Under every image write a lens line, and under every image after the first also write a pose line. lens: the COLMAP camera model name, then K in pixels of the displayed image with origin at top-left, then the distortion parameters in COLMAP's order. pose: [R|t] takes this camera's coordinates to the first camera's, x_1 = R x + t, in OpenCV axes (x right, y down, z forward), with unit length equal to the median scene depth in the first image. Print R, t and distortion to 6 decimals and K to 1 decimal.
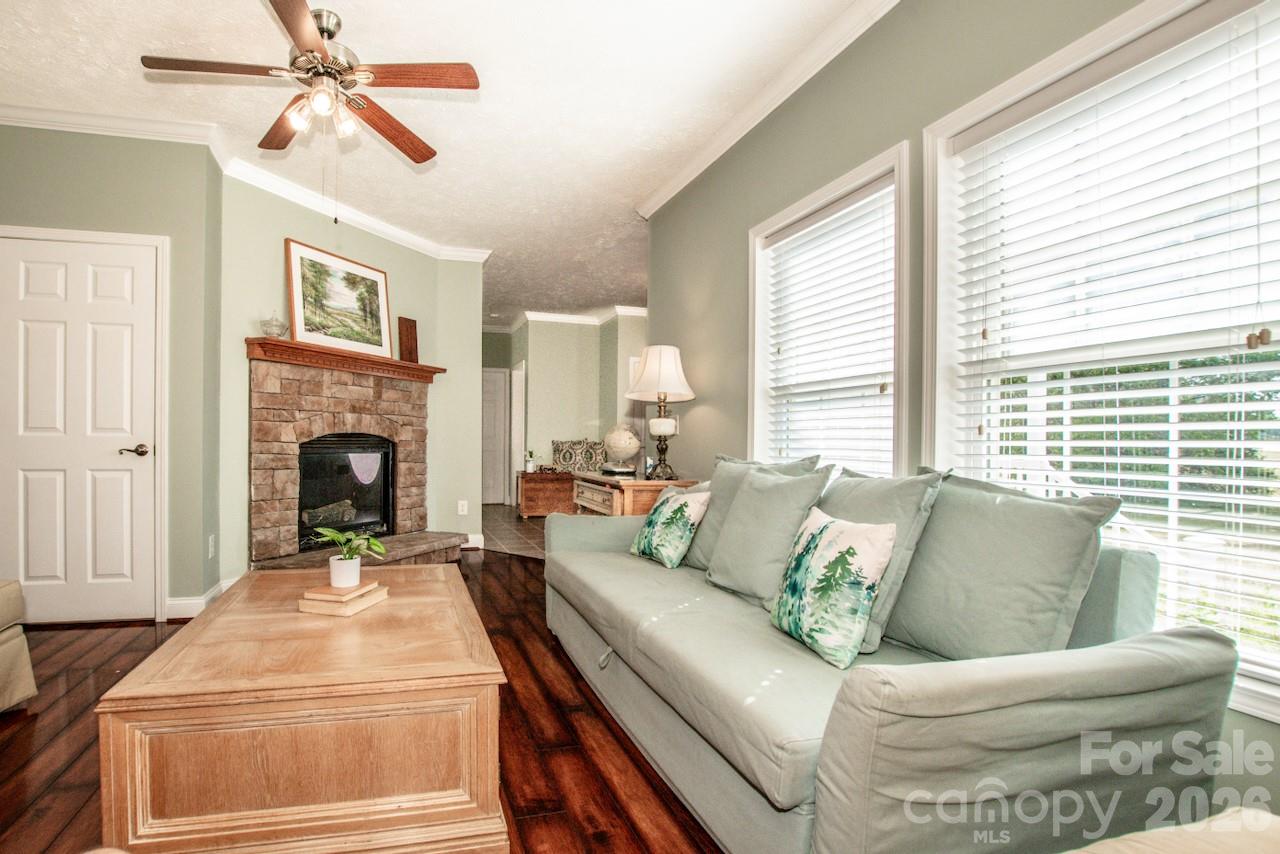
lens RADIAL K [[620.7, 0, 567.3], [0, 620.7, 438.6], [0, 0, 1]] dist [-0.034555, -0.000142]
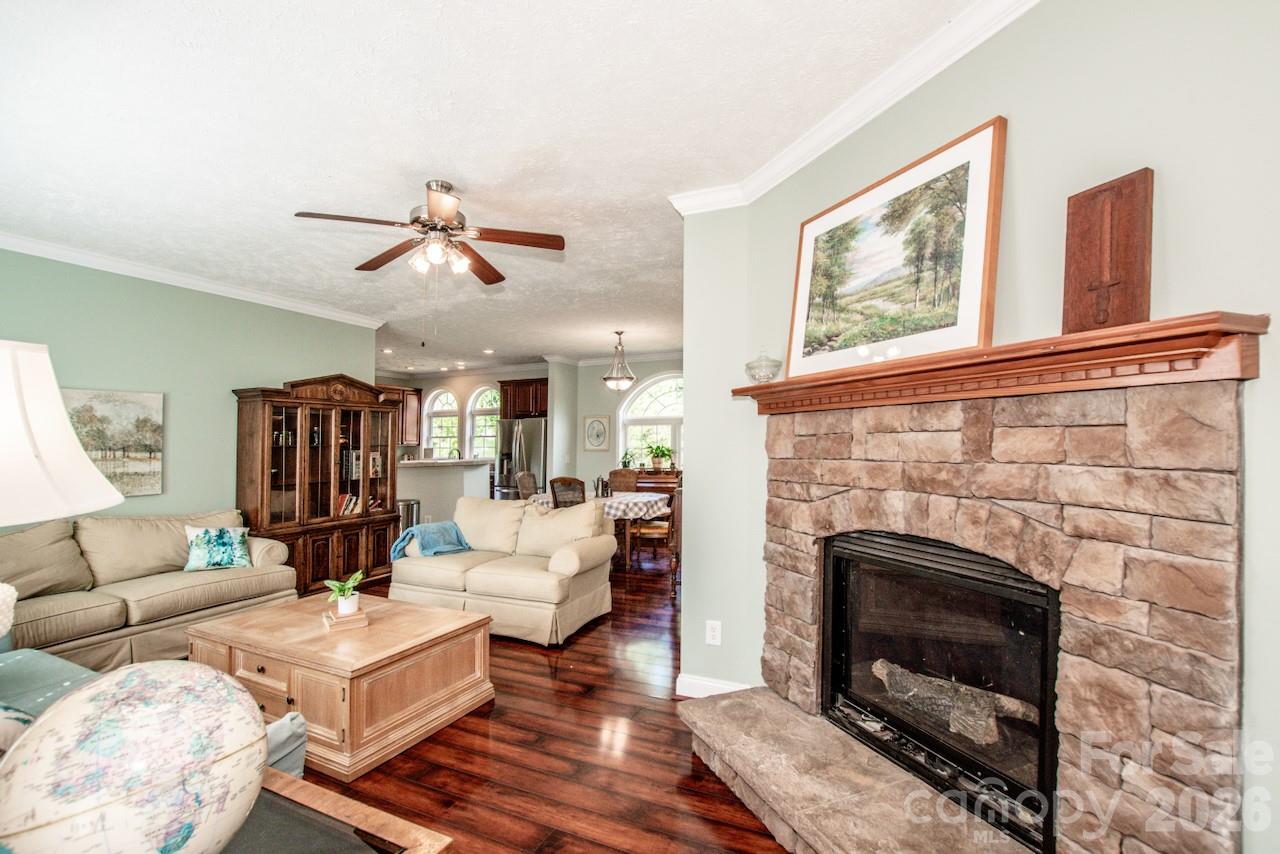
lens RADIAL K [[573.8, 0, 629.4], [0, 573.8, 434.5], [0, 0, 1]] dist [-0.035273, 0.004165]
pose [[-0.665761, -0.012483, -0.746060, 0.116710], [0.007665, 0.999693, -0.023567, -0.080070], [0.746126, -0.021409, -0.665461, 1.193422]]
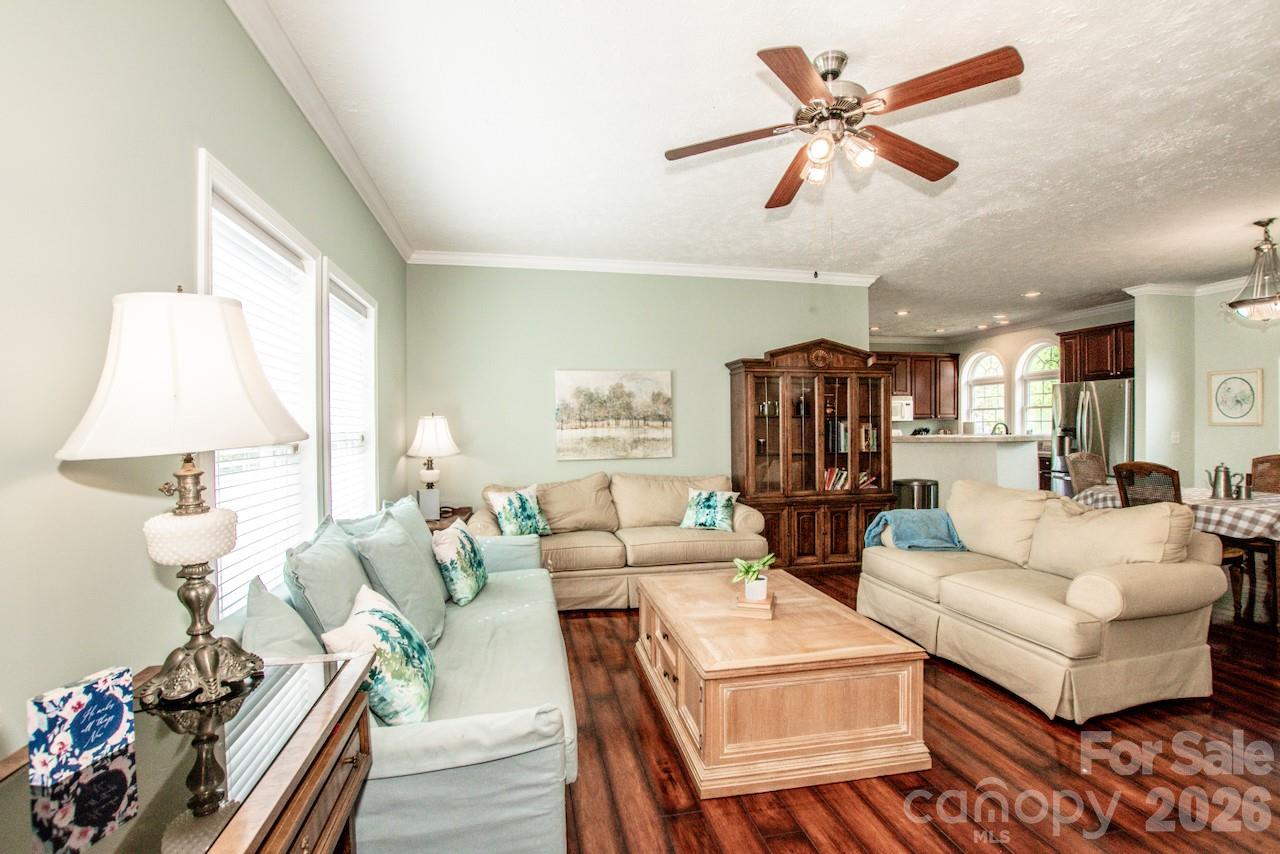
lens RADIAL K [[573.8, 0, 639.0], [0, 573.8, 436.9], [0, 0, 1]] dist [-0.035273, 0.004165]
pose [[-0.997176, -0.001295, 0.075084, -0.098206], [-0.000112, 0.999876, 0.015764, -0.065187], [-0.075095, 0.015711, -0.997053, 1.086591]]
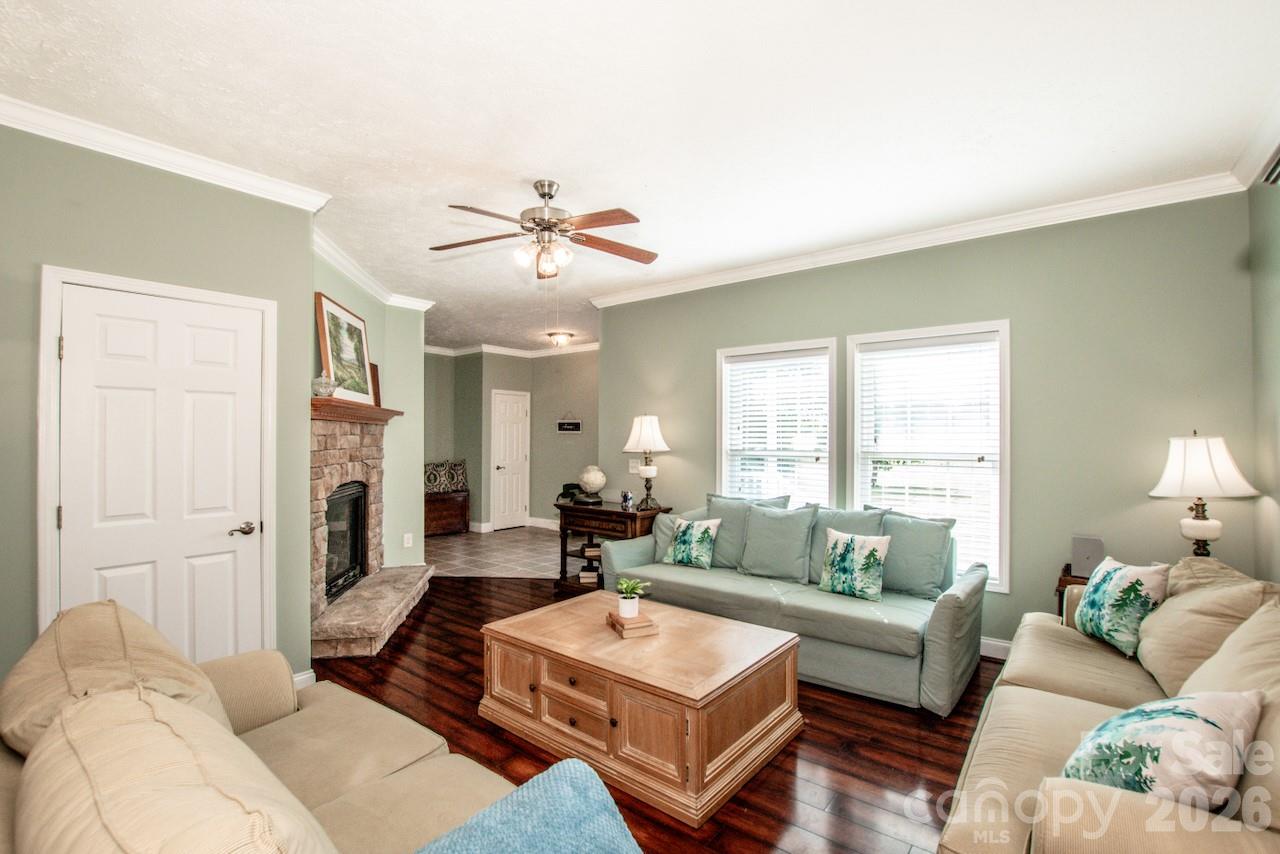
lens RADIAL K [[573.8, 0, 661.6], [0, 573.8, 407.9], [0, 0, 1]] dist [-0.035273, 0.004165]
pose [[0.793031, 0.017685, 0.608925, -0.544442], [0.007557, 0.999216, -0.038862, -0.097897], [-0.609135, 0.035420, 0.792275, -0.071235]]
